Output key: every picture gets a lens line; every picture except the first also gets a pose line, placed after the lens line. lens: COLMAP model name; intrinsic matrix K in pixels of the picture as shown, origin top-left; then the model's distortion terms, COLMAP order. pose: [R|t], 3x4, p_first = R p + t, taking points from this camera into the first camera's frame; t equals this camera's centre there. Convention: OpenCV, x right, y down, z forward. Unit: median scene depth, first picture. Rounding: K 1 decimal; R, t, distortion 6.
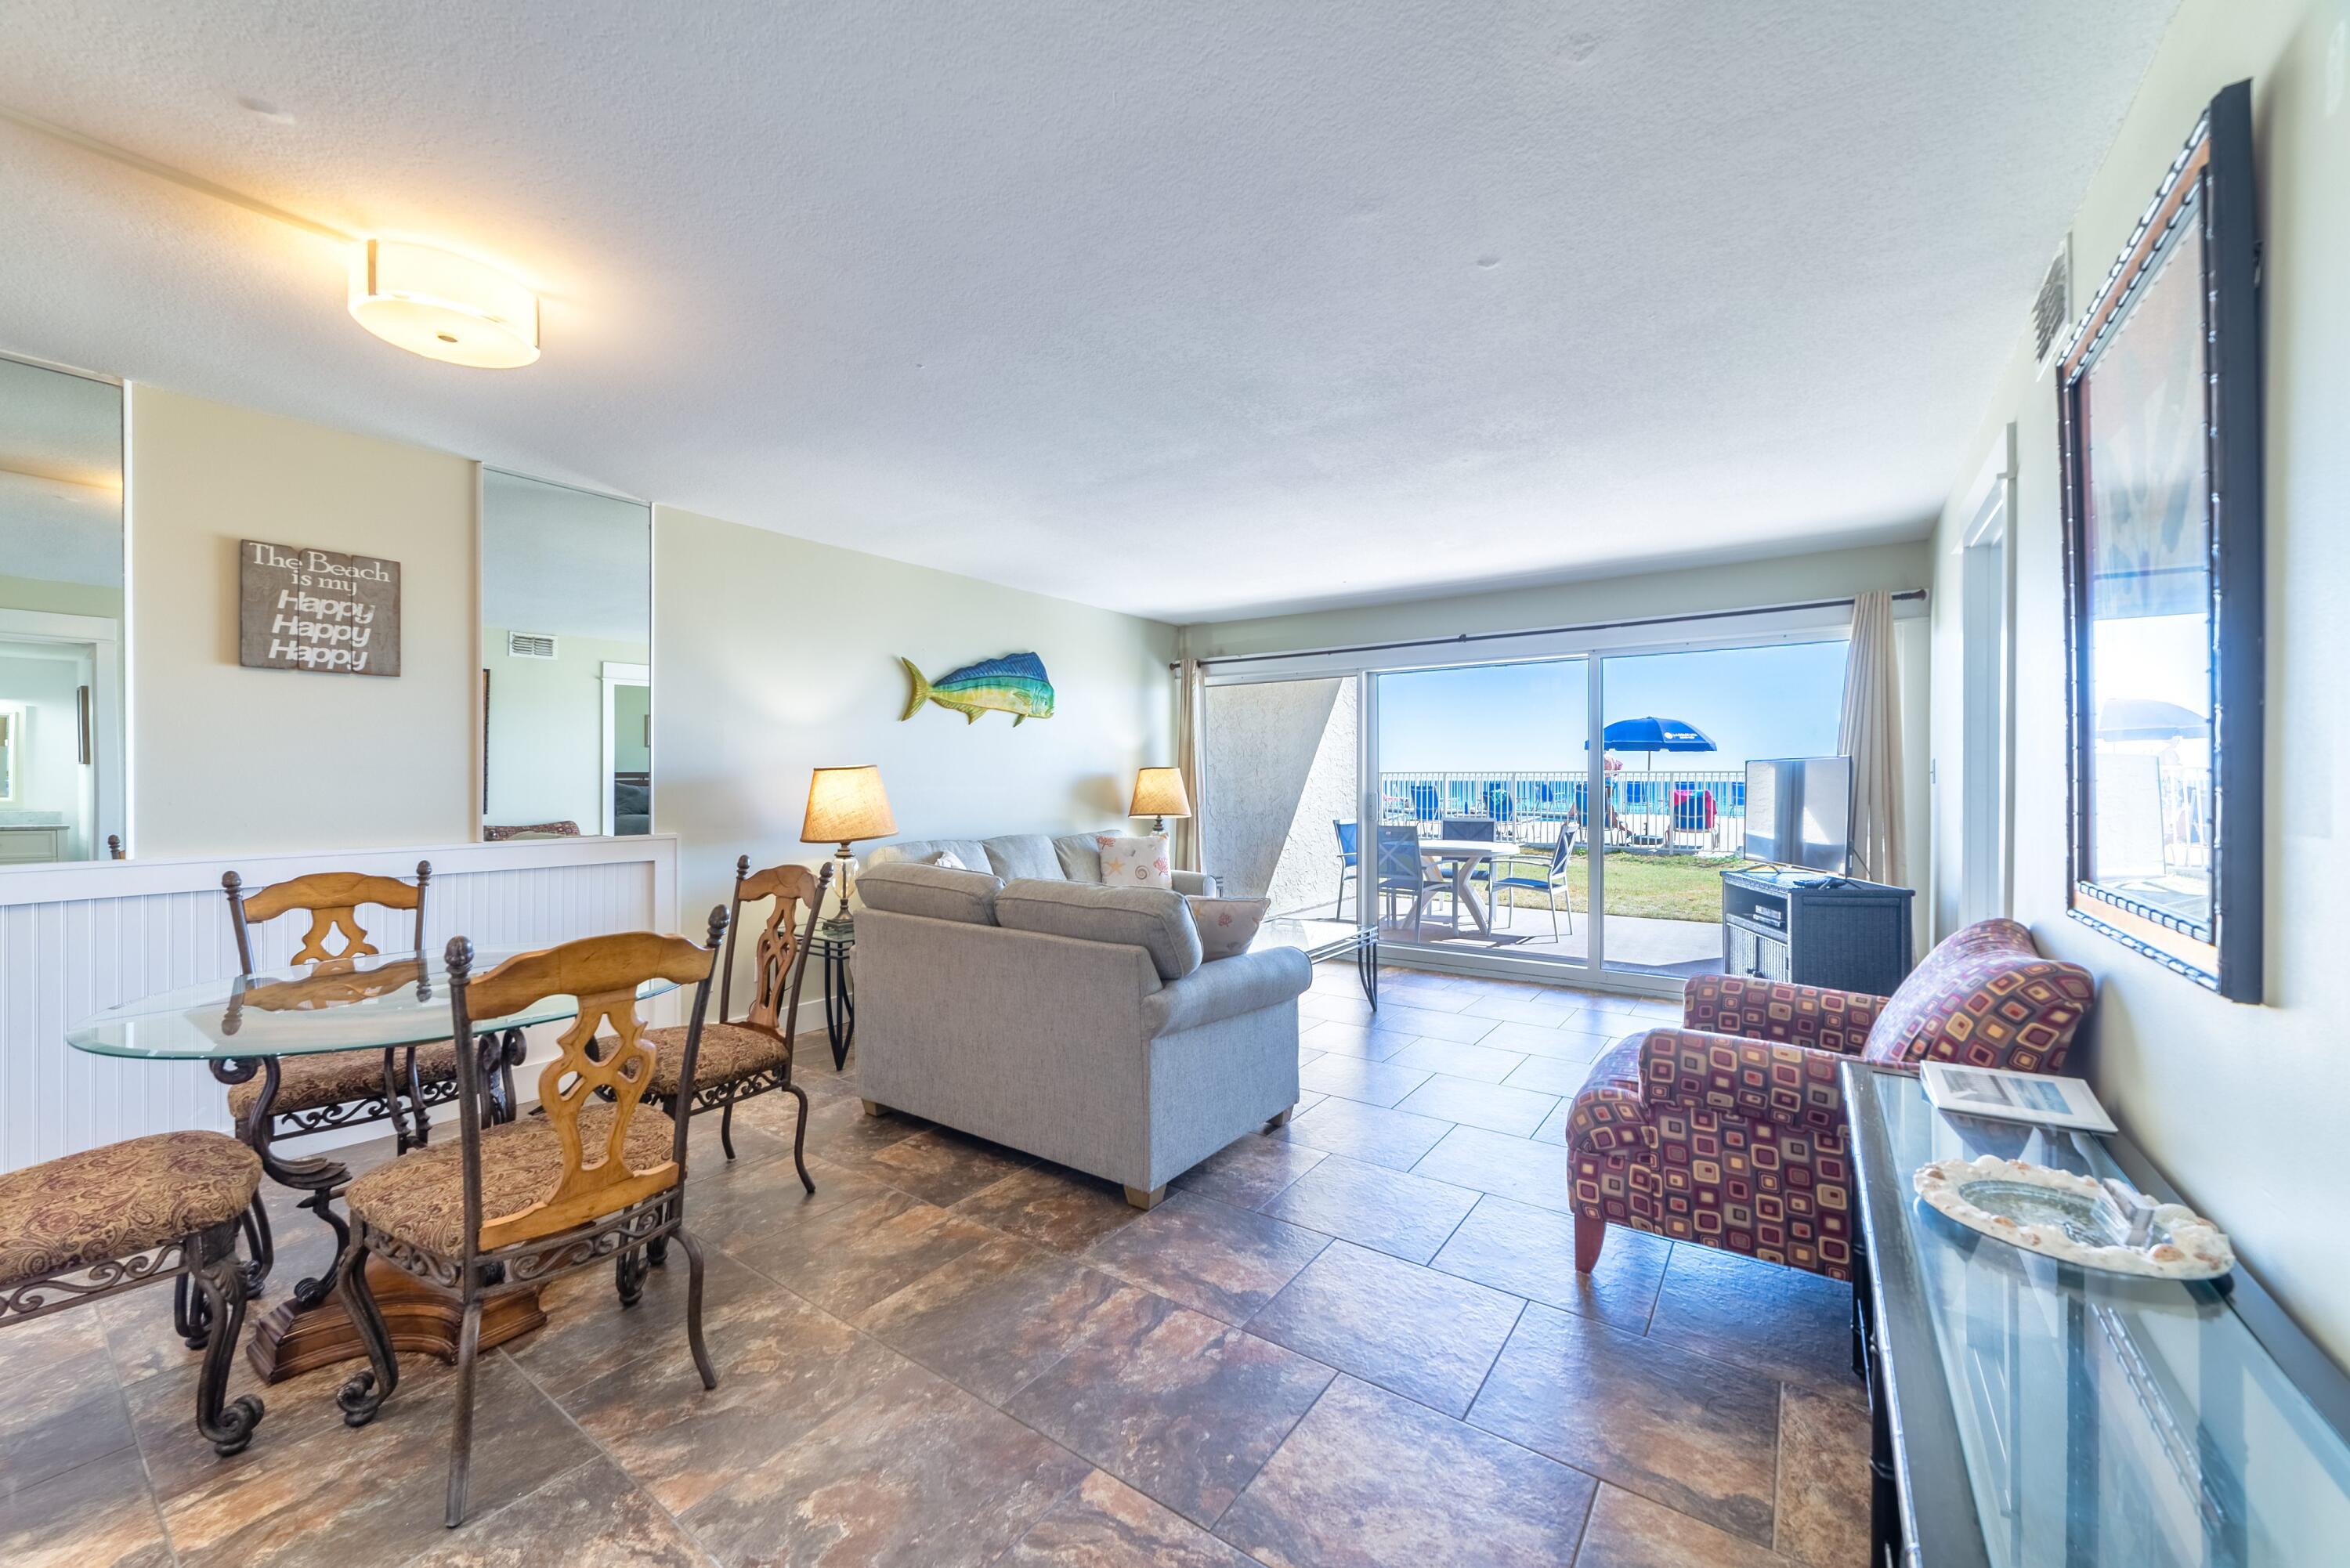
lens RADIAL K [[925.4, 0, 1177.2], [0, 925.4, 749.7], [0, 0, 1]] dist [-0.021092, 0.011927]
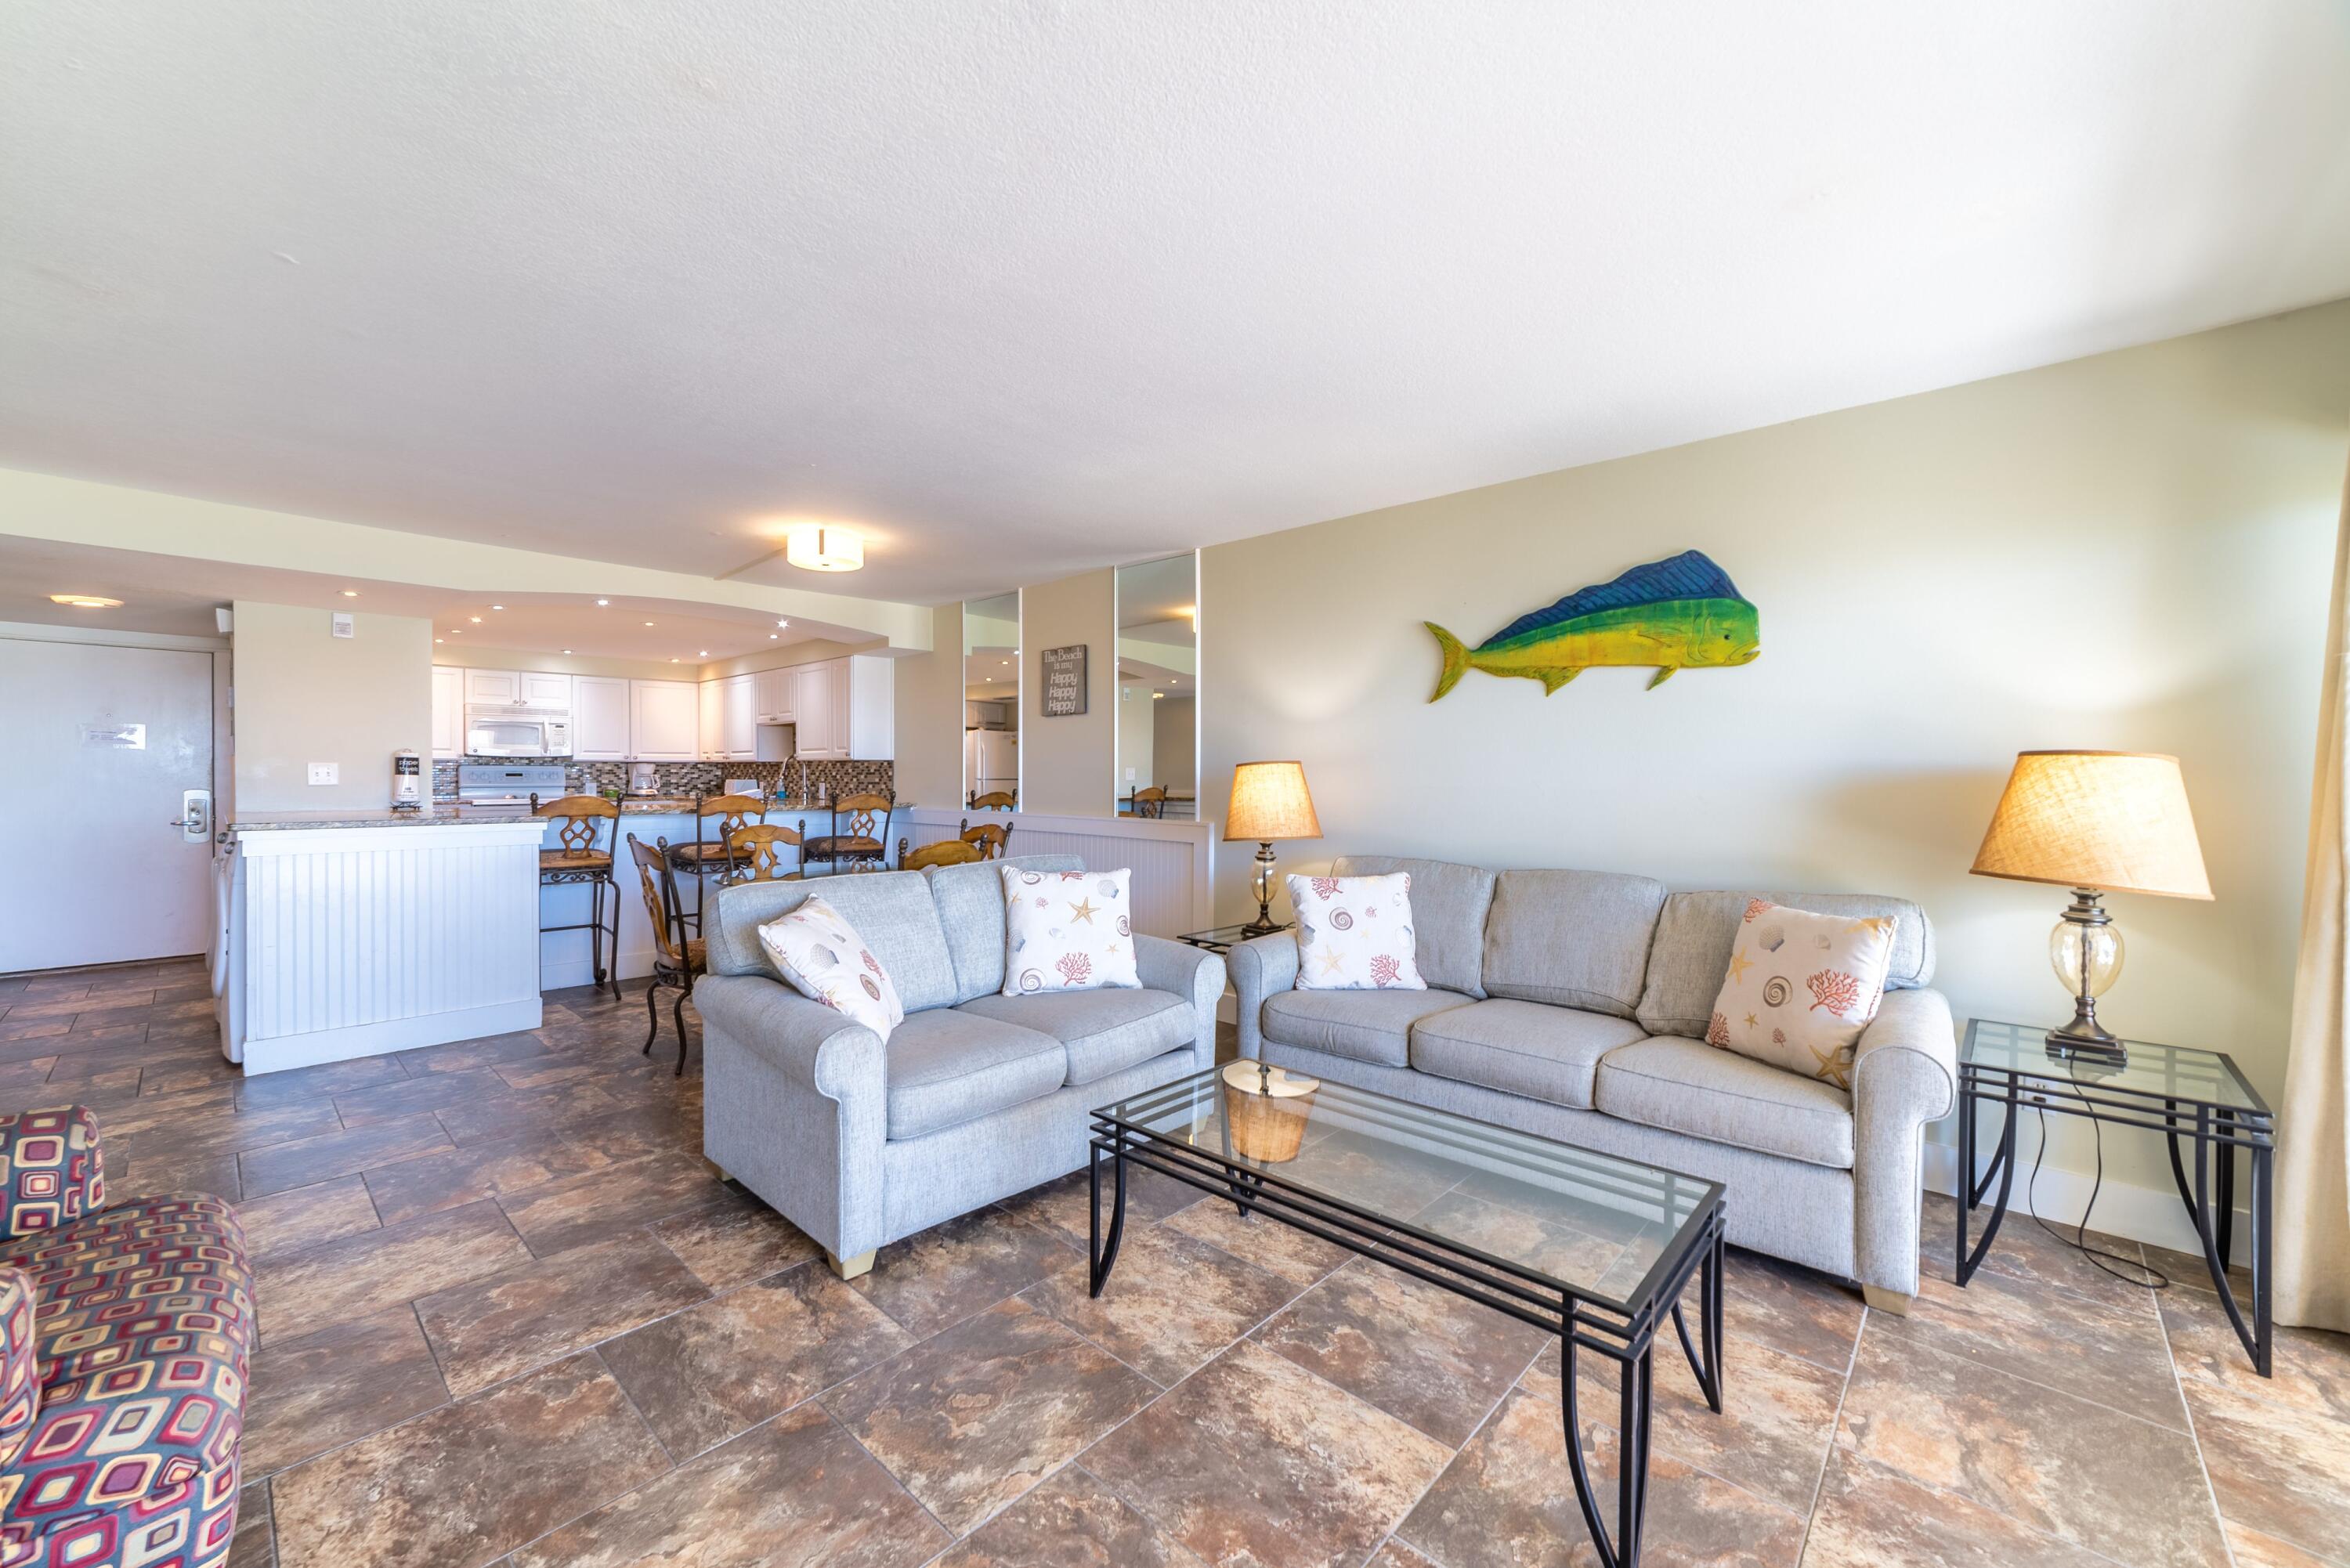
lens RADIAL K [[910.5, 0, 1164.5], [0, 910.5, 786.5], [0, 0, 1]] dist [-0.019154, 0.000351]
pose [[-0.135466, 0.014612, -0.990674, 0.561889], [0.025745, 0.999606, 0.011224, 0.027863], [0.990448, -0.023984, -0.135788, 1.004922]]
